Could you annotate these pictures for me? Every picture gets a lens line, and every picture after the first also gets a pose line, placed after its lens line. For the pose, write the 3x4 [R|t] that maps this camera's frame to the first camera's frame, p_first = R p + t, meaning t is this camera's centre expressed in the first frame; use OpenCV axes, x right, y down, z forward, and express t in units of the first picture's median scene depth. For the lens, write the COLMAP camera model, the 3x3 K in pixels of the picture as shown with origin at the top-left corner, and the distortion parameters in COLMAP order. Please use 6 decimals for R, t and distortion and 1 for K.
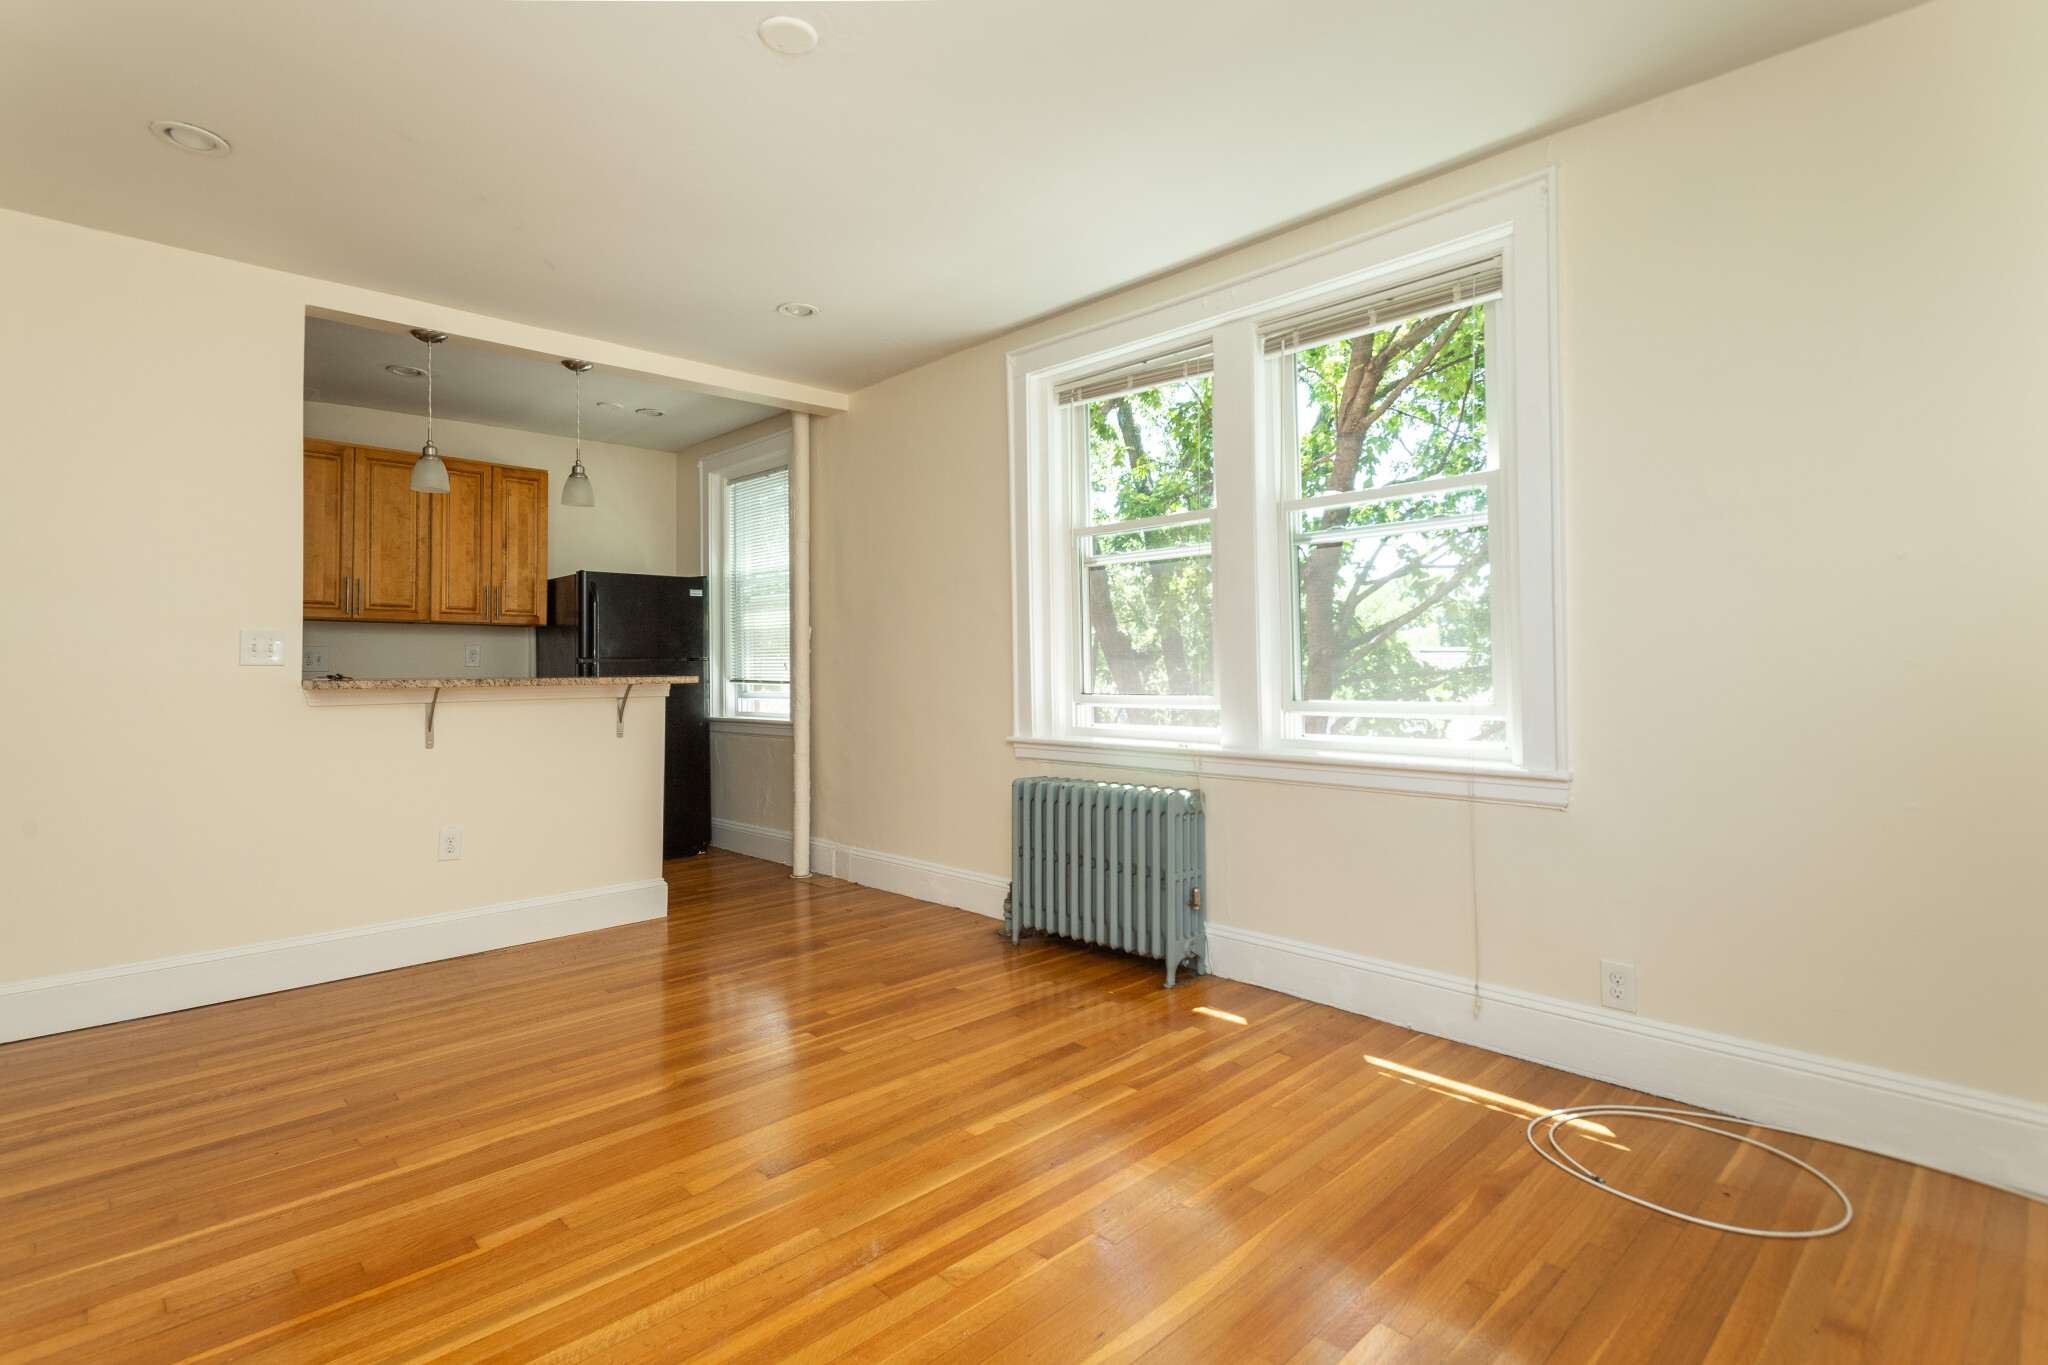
lens RADIAL K [[978.3, 0, 1020.5], [0, 978.3, 645.9], [0, 0, 1]] dist [0.029873, -0.018172]
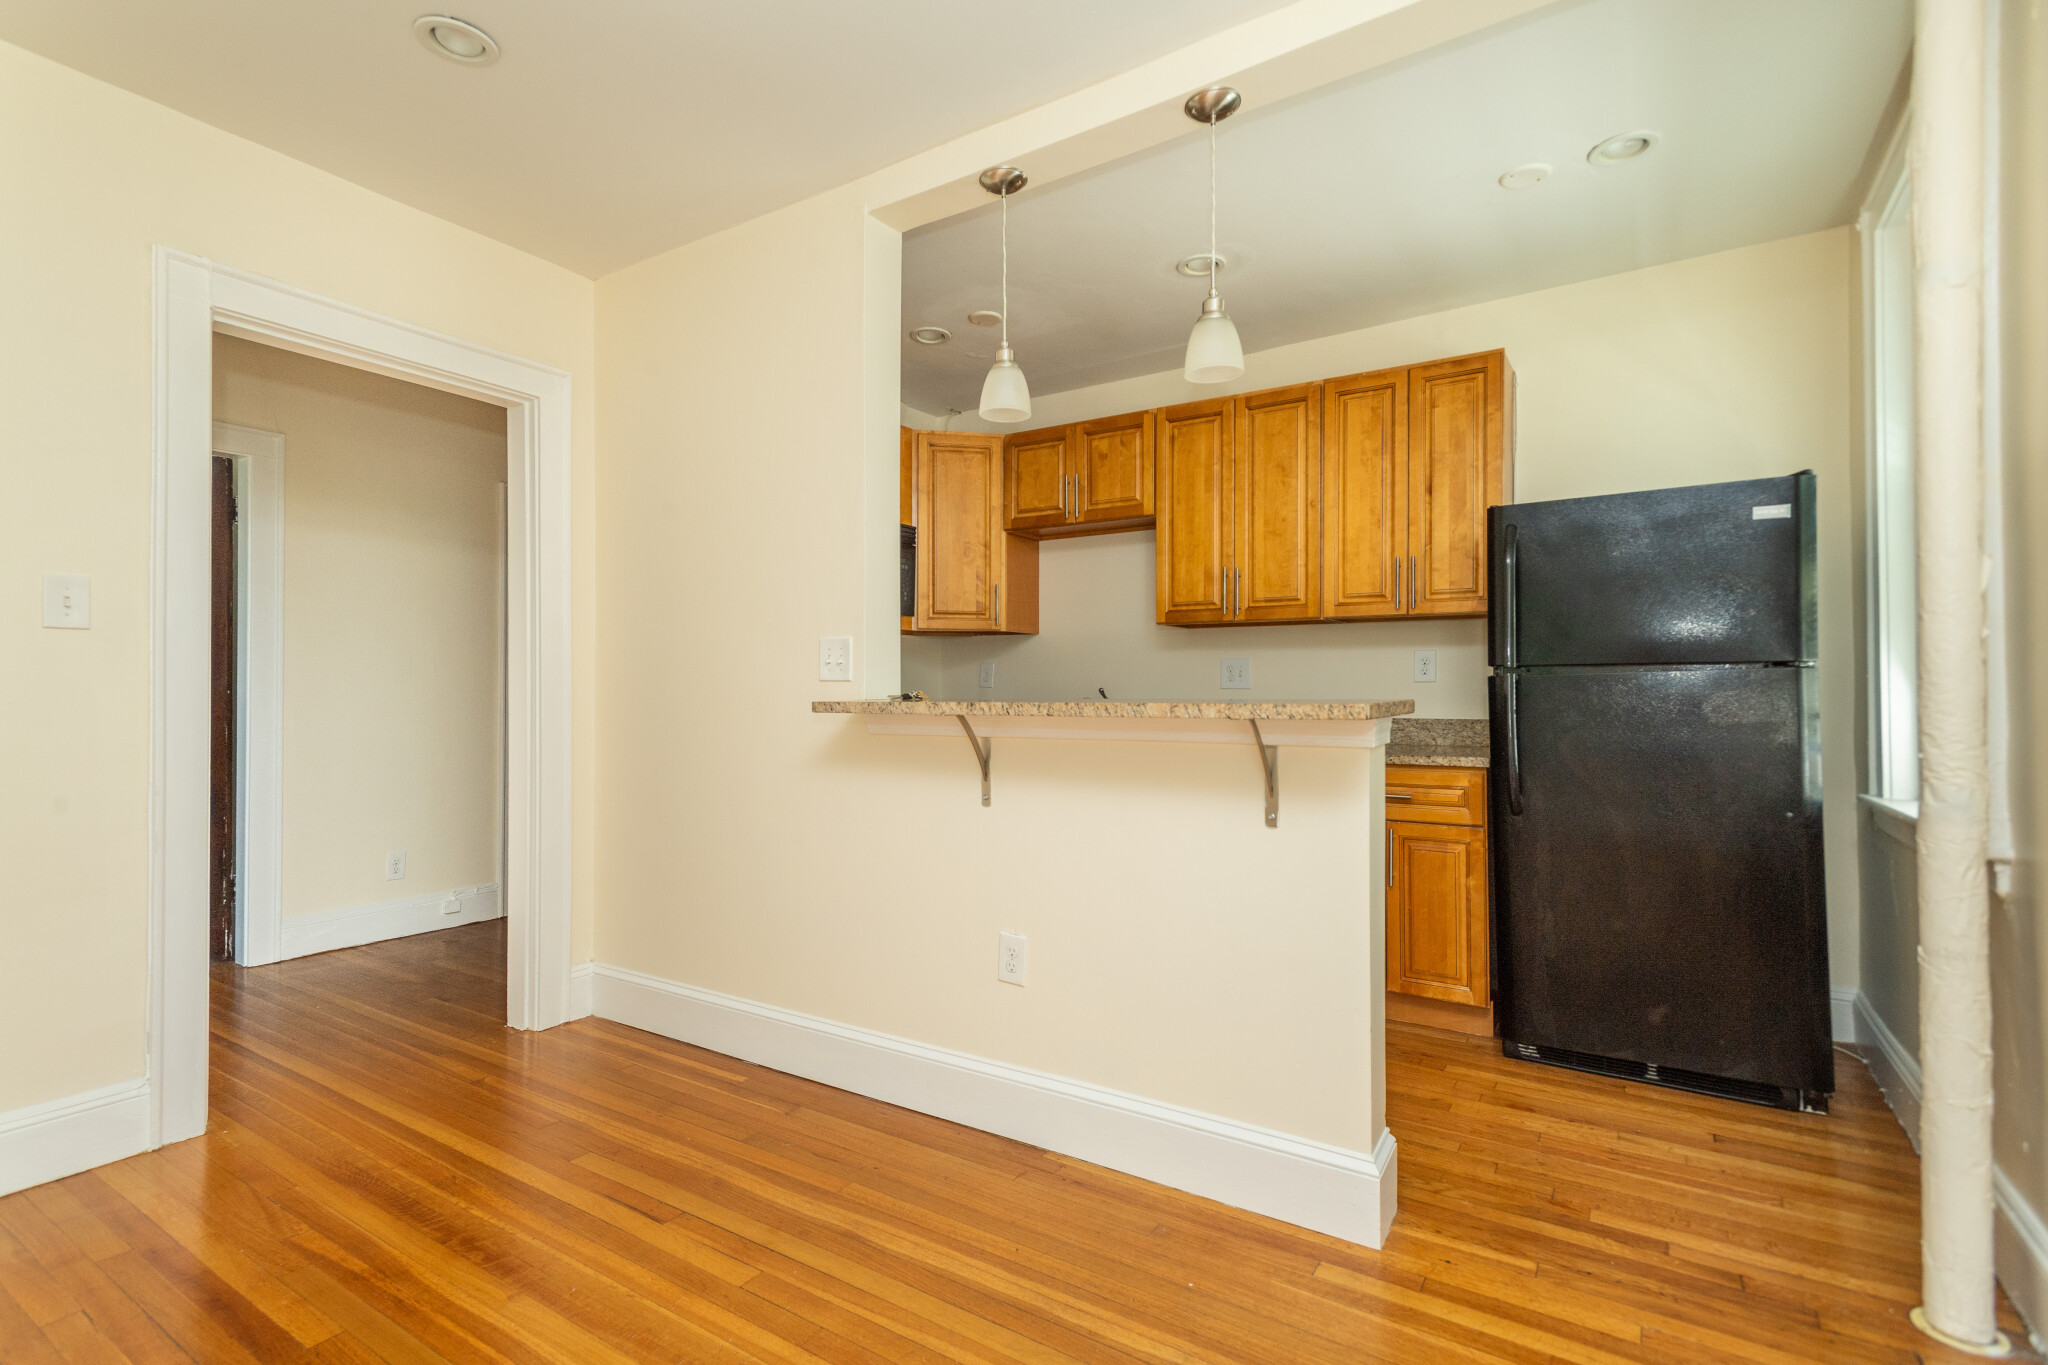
lens RADIAL K [[960.9, 0, 1024.0], [0, 960.9, 682.5], [0, 0, 1]] dist [0.010331, -0.001678]
pose [[0.207828, -0.006435, -0.978144, 0.030454], [0.021752, 0.999761, -0.001956, 0.022675], [0.977923, -0.020870, 0.207919, 0.849787]]
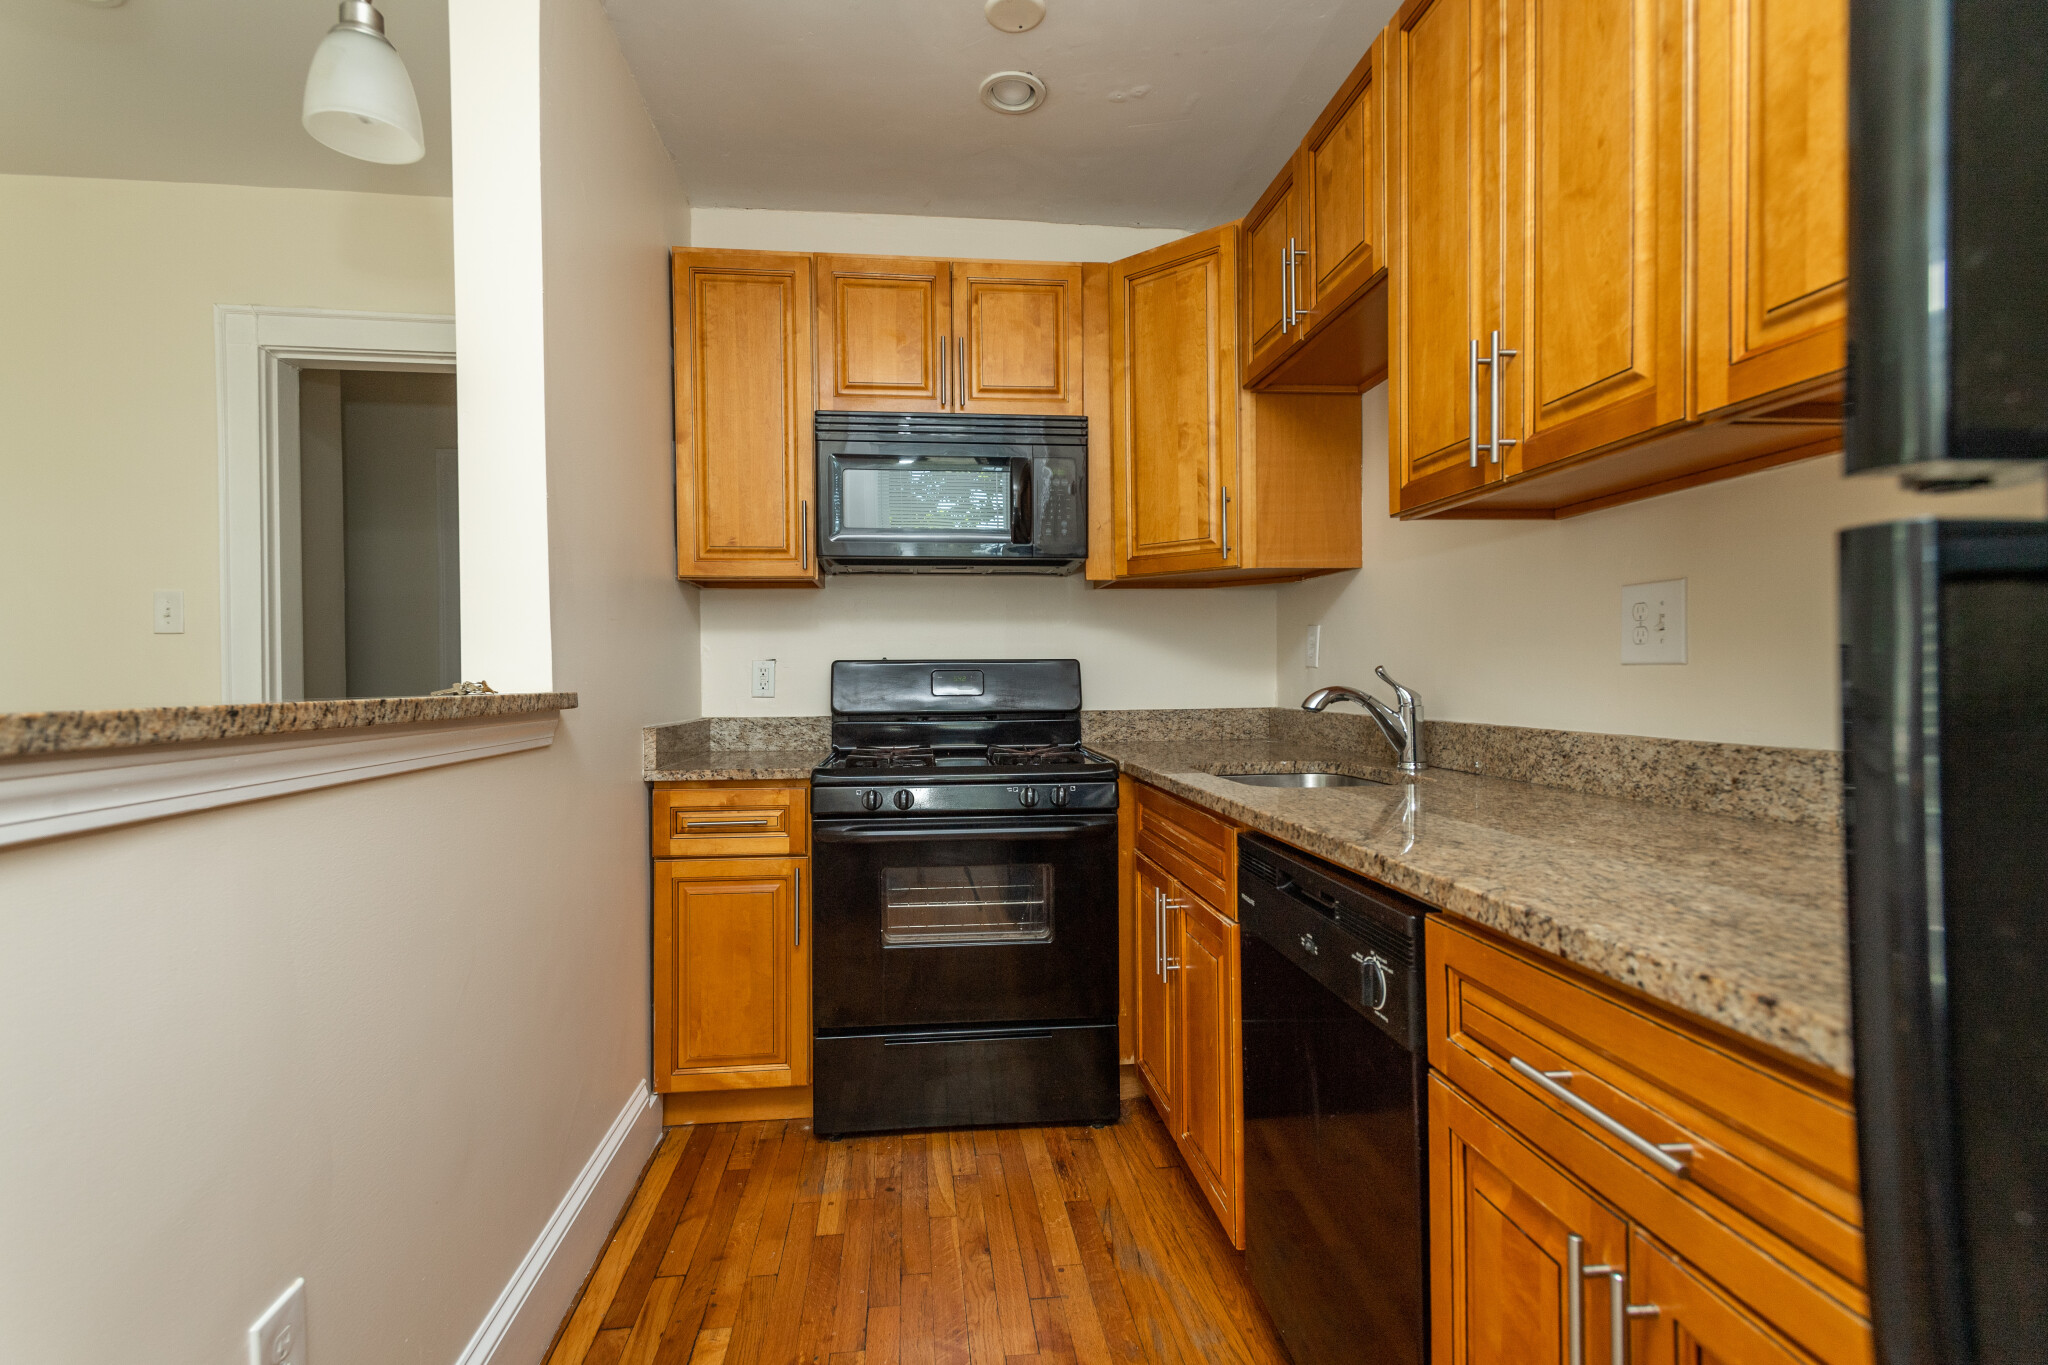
lens RADIAL K [[960.9, 0, 1024.0], [0, 960.9, 682.5], [0, 0, 1]] dist [0.010331, -0.001678]
pose [[-0.632855, 0.014449, -0.774136, -0.473197], [0.029582, 0.999547, -0.005527, 0.036013], [0.773705, -0.026398, -0.632995, 1.343980]]
